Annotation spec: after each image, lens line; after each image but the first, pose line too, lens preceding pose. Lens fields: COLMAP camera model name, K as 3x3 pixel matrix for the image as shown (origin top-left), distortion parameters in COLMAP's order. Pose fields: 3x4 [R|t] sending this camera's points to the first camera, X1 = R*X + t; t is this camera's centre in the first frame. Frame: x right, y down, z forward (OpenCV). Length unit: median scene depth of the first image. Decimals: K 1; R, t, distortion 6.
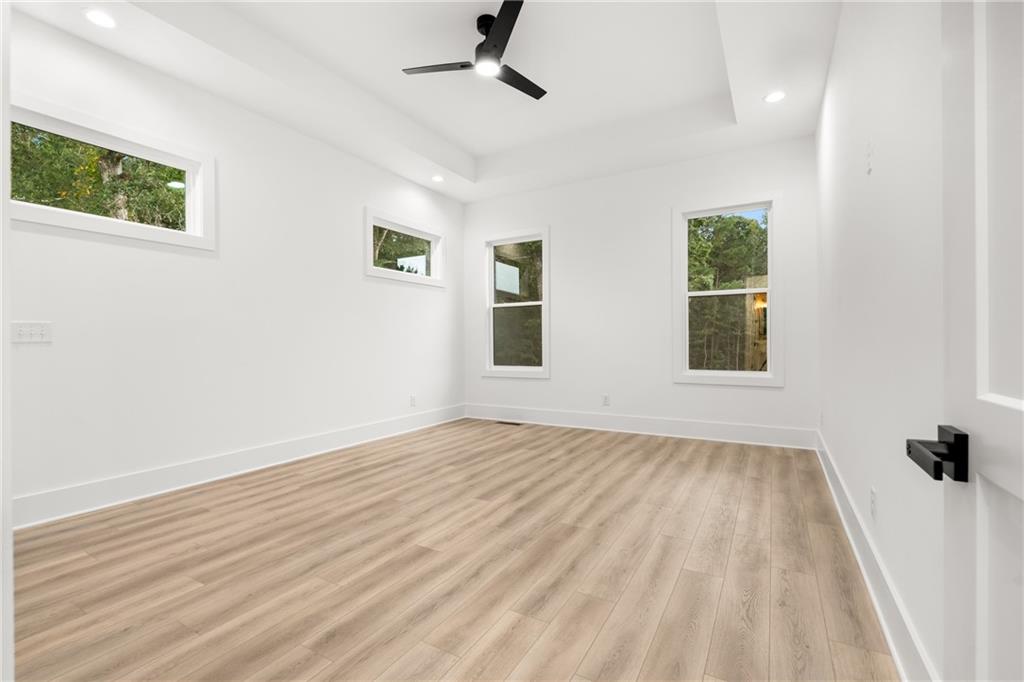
lens RADIAL K [[454.6, 0, 507.9], [0, 454.6, 341.4], [0, 0, 1]] dist [-0.010343, -0.000560]
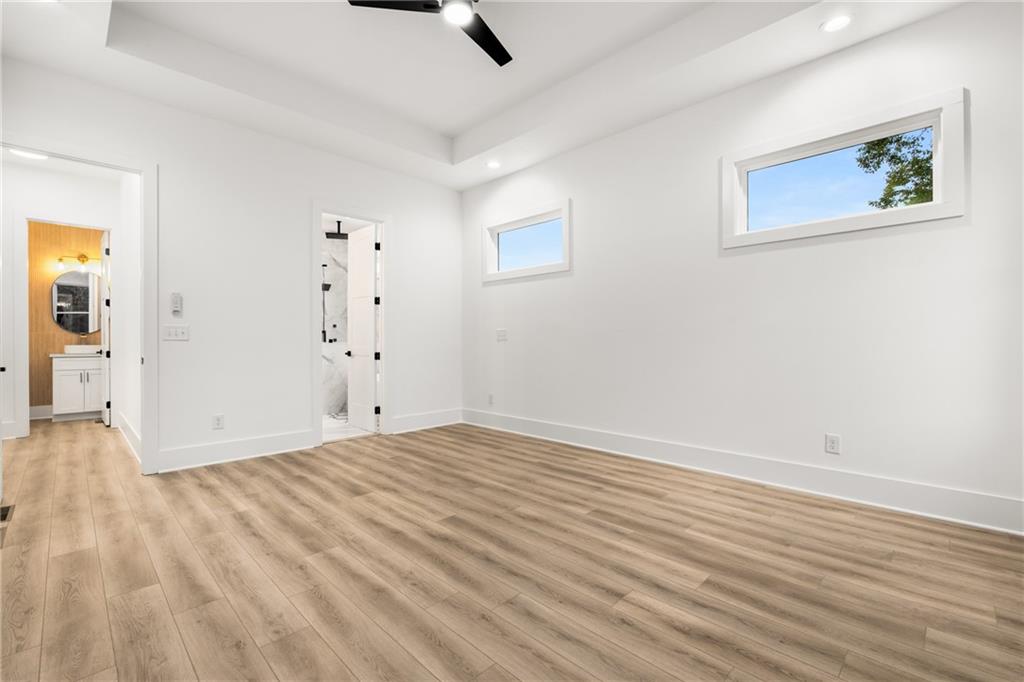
lens RADIAL K [[454.6, 0, 507.1], [0, 454.6, 341.0], [0, 0, 1]] dist [-0.010343, -0.000560]
pose [[-0.263742, 0.007198, -0.964566, 0.822791], [0.002826, 0.999974, 0.006690, 0.000472], [0.964589, -0.000961, -0.263755, 1.465756]]
